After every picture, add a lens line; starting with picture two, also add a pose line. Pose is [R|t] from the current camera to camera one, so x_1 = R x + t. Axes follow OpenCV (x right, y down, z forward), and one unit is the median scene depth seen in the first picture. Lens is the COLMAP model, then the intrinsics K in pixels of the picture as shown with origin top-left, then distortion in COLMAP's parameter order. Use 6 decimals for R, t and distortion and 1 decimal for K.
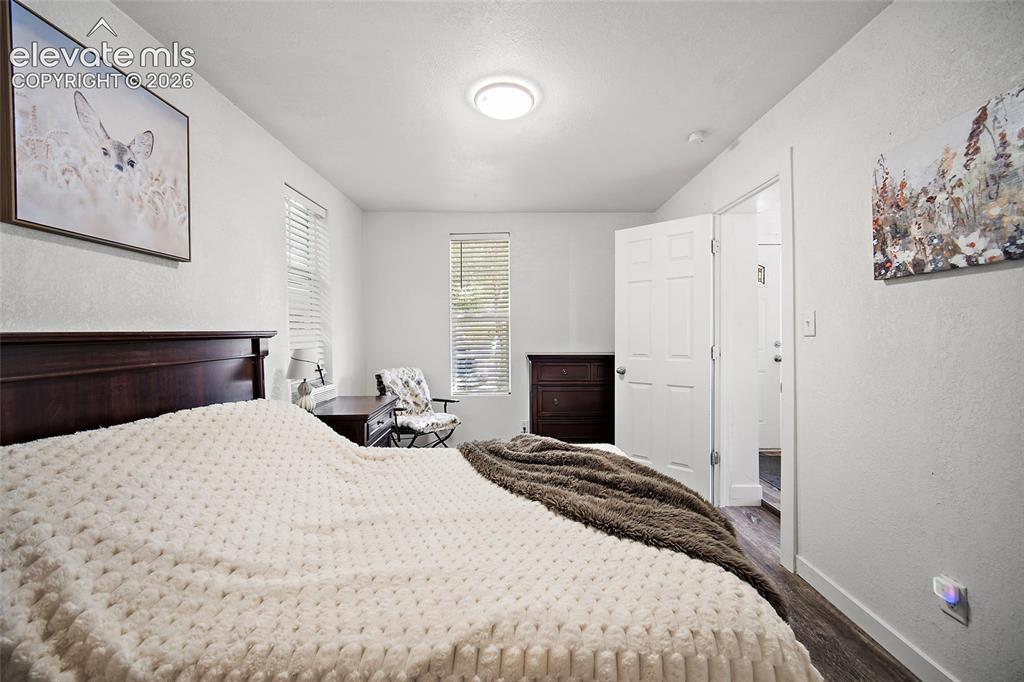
lens RADIAL K [[404.3, 0, 510.6], [0, 404.3, 336.0], [0, 0, 1]] dist [-0.001337, 0.000344]
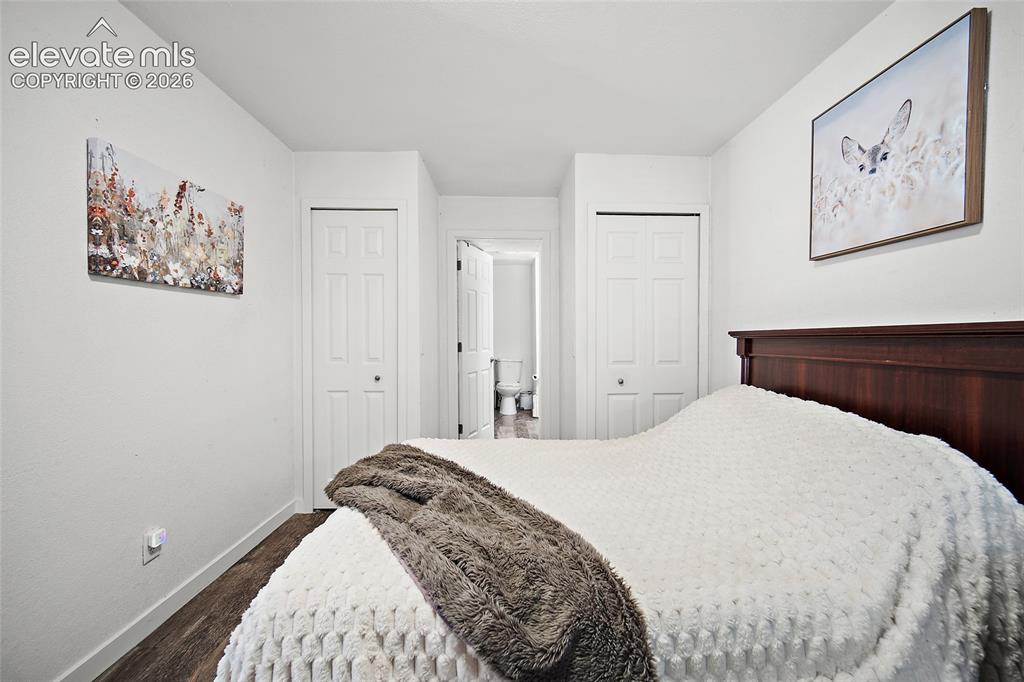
lens RADIAL K [[404.3, 0, 513.1], [0, 404.3, 342.8], [0, 0, 1]] dist [-0.001337, 0.000344]
pose [[-0.999660, 0.006903, -0.025133, -0.000193], [0.006351, 0.999738, 0.021970, 0.001663], [0.025278, 0.021803, -0.999443, 2.130820]]
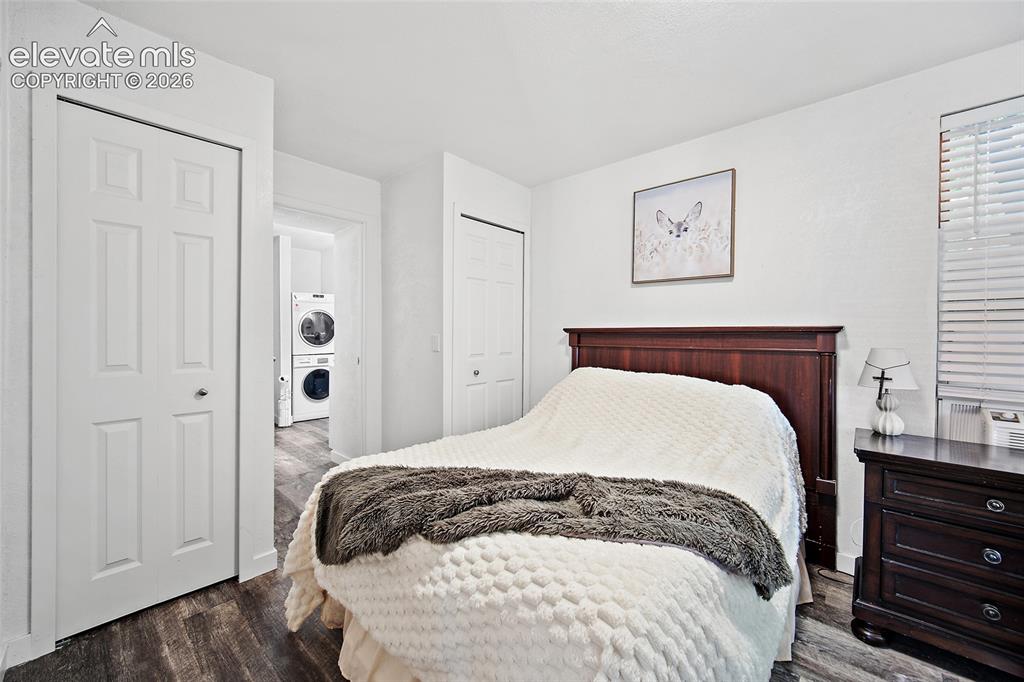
lens RADIAL K [[404.3, 0, 507.5], [0, 404.3, 337.1], [0, 0, 1]] dist [-0.001337, 0.000344]
pose [[-0.683101, 0.011856, -0.730228, 0.911309], [-0.006565, 0.999728, 0.022373, -0.002654], [0.730295, 0.020077, -0.682837, 1.758747]]
